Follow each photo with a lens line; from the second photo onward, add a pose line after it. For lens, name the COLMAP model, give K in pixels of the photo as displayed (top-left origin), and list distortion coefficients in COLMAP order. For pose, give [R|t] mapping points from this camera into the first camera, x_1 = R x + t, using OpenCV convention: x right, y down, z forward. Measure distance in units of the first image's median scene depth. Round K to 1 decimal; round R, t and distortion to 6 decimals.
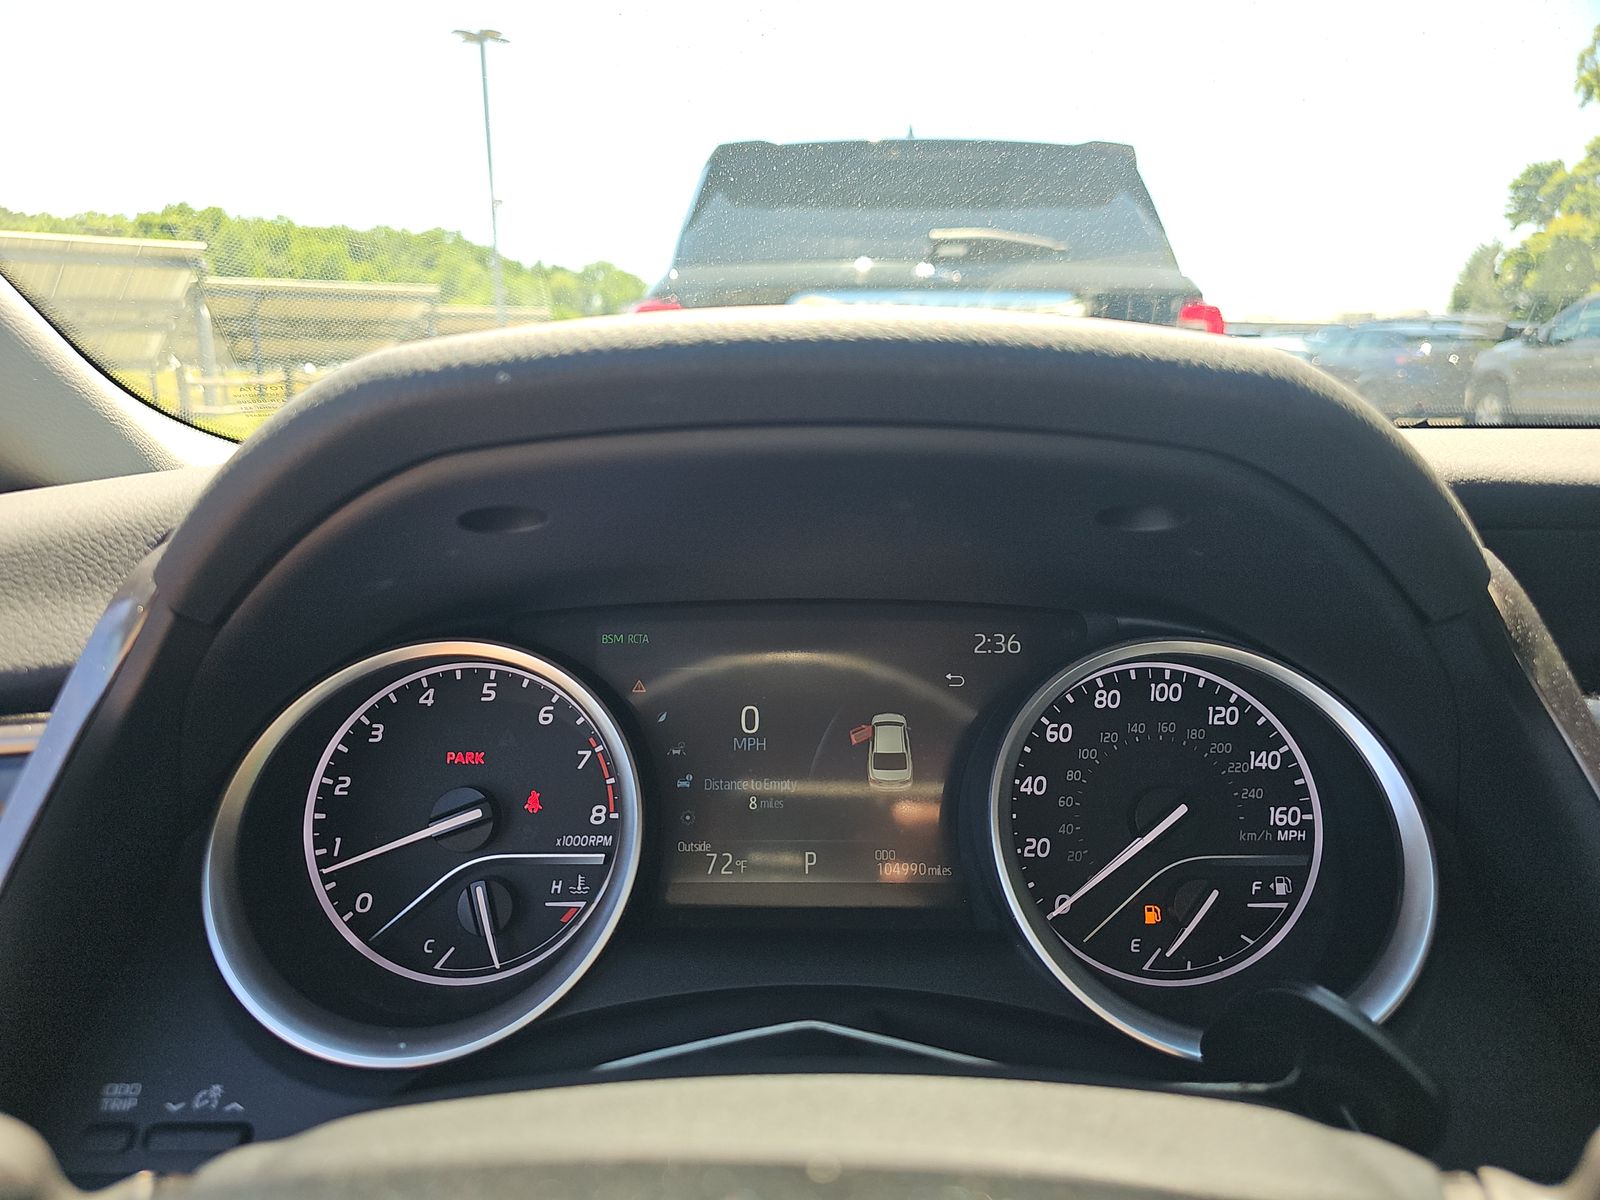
lens RADIAL K [[1067.2, 0, 769.7], [0, 1067.2, 594.8], [0, 0, 1]] dist [0.035387, -0.021930]
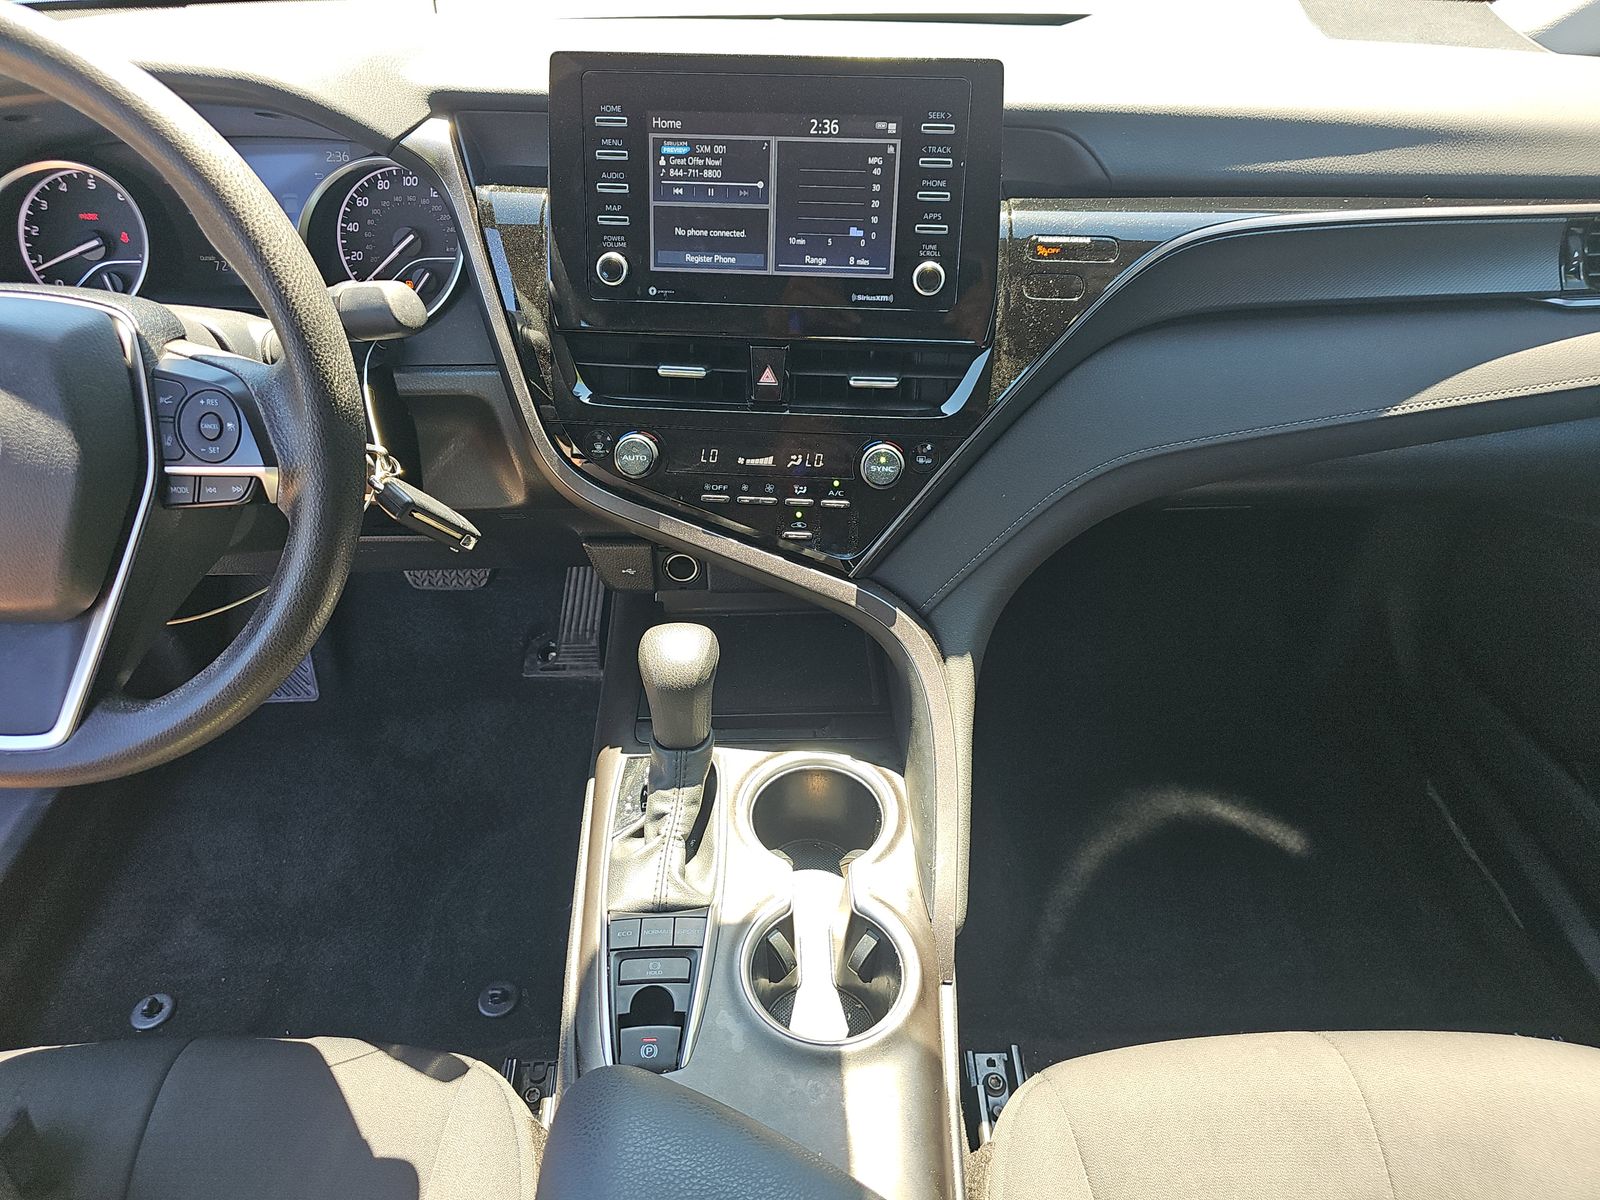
lens RADIAL K [[1067.2, 0, 790.3], [0, 1067.2, 610.0], [0, 0, 1]] dist [0.035387, -0.021930]
pose [[0.999718, -0.020954, 0.011140, 1.102268], [0.013571, 0.889884, 0.455985, -0.118728], [-0.019468, -0.455705, 0.889918, -1.348342]]
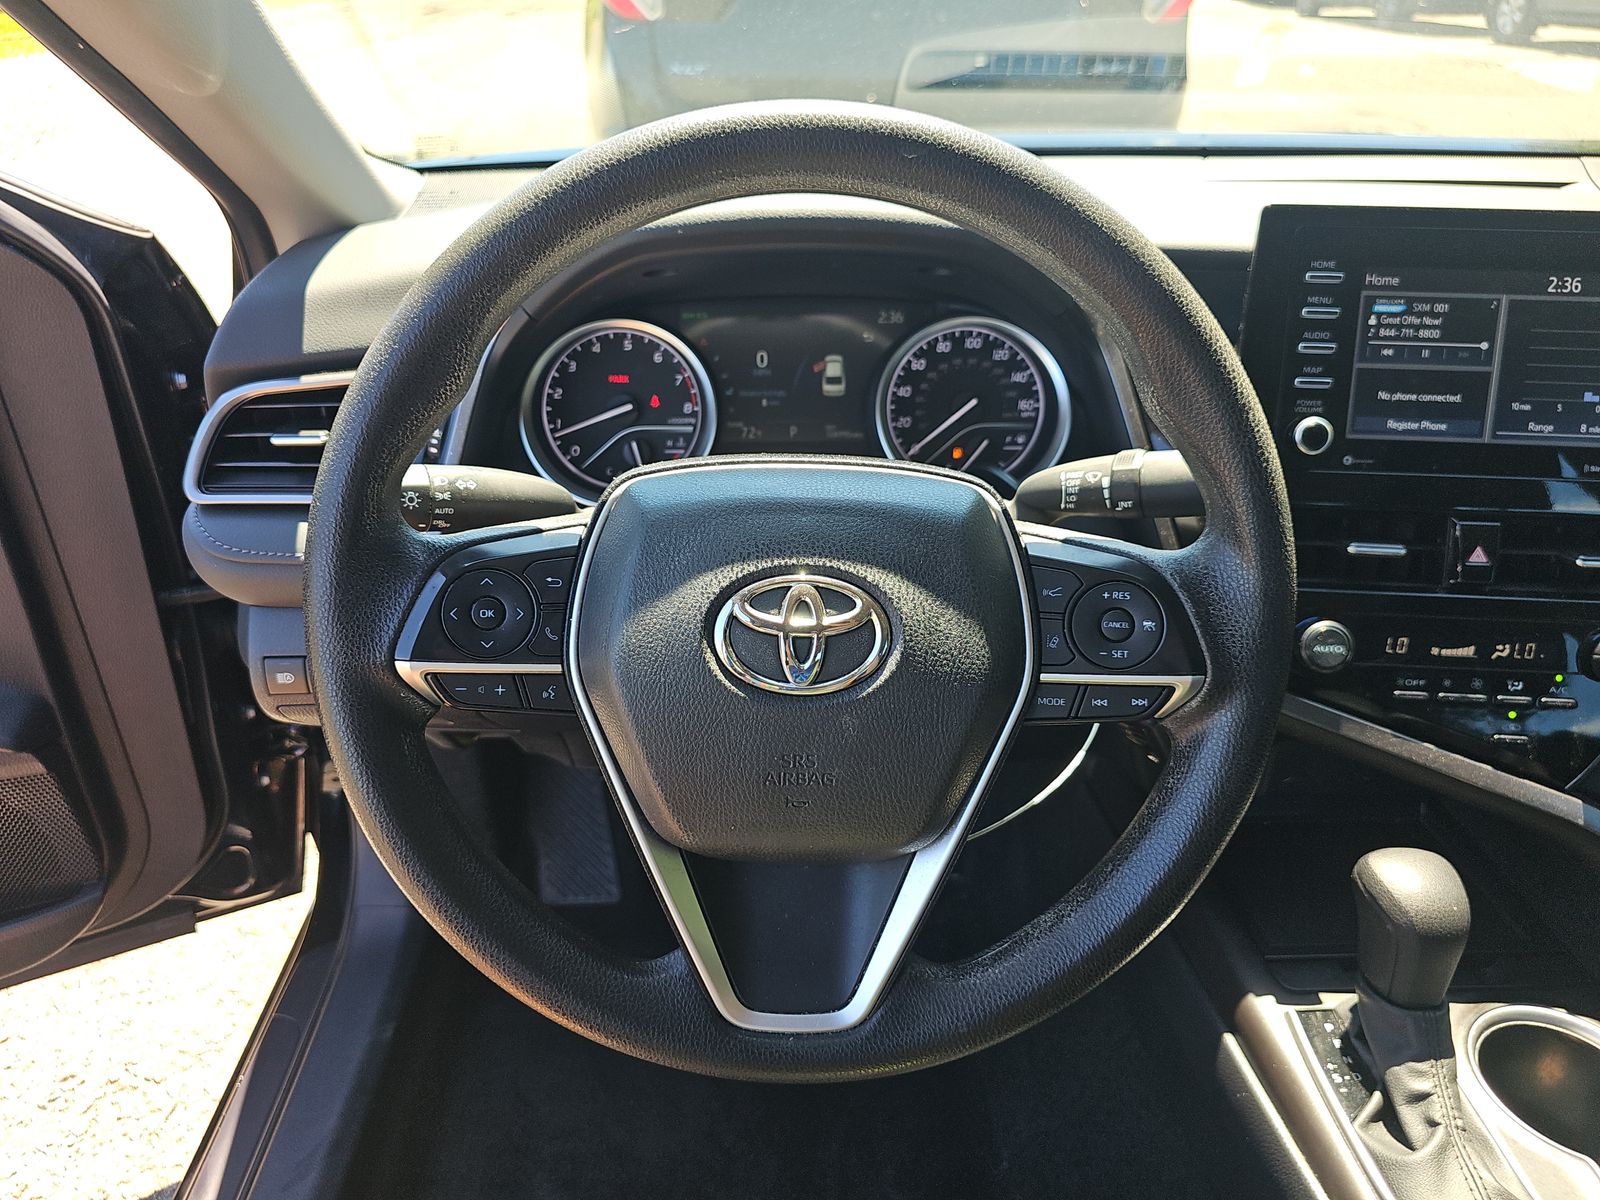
lens RADIAL K [[1067.2, 0, 795.7], [0, 1067.2, 604.8], [0, 0, 1]] dist [0.035387, -0.021930]
pose [[0.999104, -0.015612, 0.039341, -0.042533], [0.002290, 0.948060, 0.318084, -0.080600], [-0.042264, -0.317709, 0.947246, -1.014612]]
